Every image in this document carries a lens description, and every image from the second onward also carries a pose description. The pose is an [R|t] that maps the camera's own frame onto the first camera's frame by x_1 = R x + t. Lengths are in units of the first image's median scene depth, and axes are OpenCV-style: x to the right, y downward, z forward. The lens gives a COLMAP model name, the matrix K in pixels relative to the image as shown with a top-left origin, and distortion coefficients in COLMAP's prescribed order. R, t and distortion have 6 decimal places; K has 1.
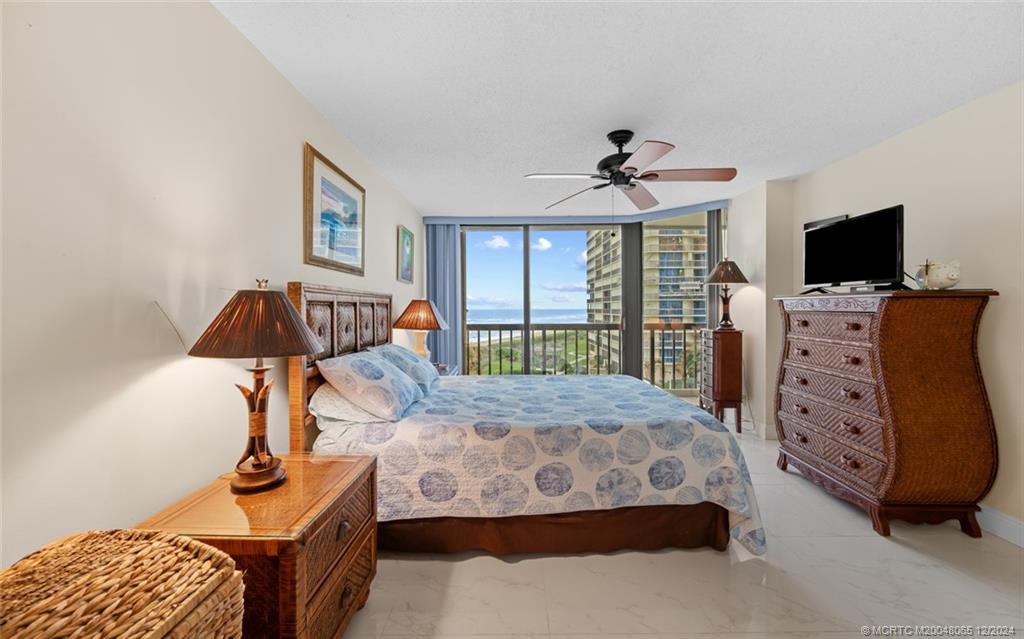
lens RADIAL K [[407.7, 0, 514.7], [0, 407.7, 313.6], [0, 0, 1]] dist [-0.001201, -0.000507]
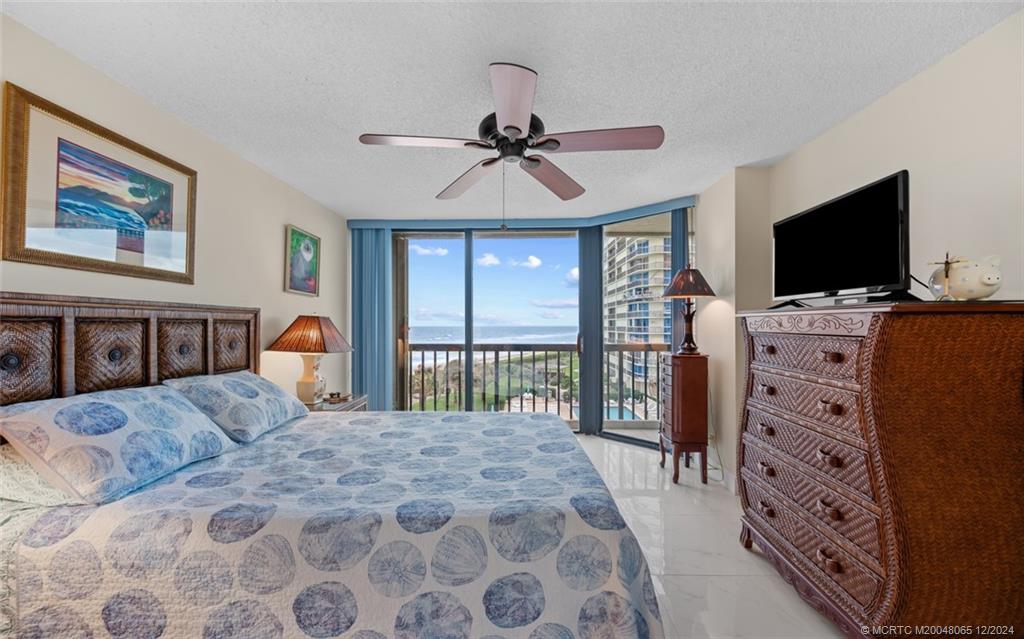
lens RADIAL K [[403.0, 0, 515.3], [0, 403.0, 324.4], [0, 0, 1]] dist [-0.001930, 0.000317]
pose [[0.999778, 0.004269, -0.020622, 0.312035], [-0.004577, 0.999878, -0.014937, -0.009057], [0.020556, 0.015028, 0.999676, 0.318305]]
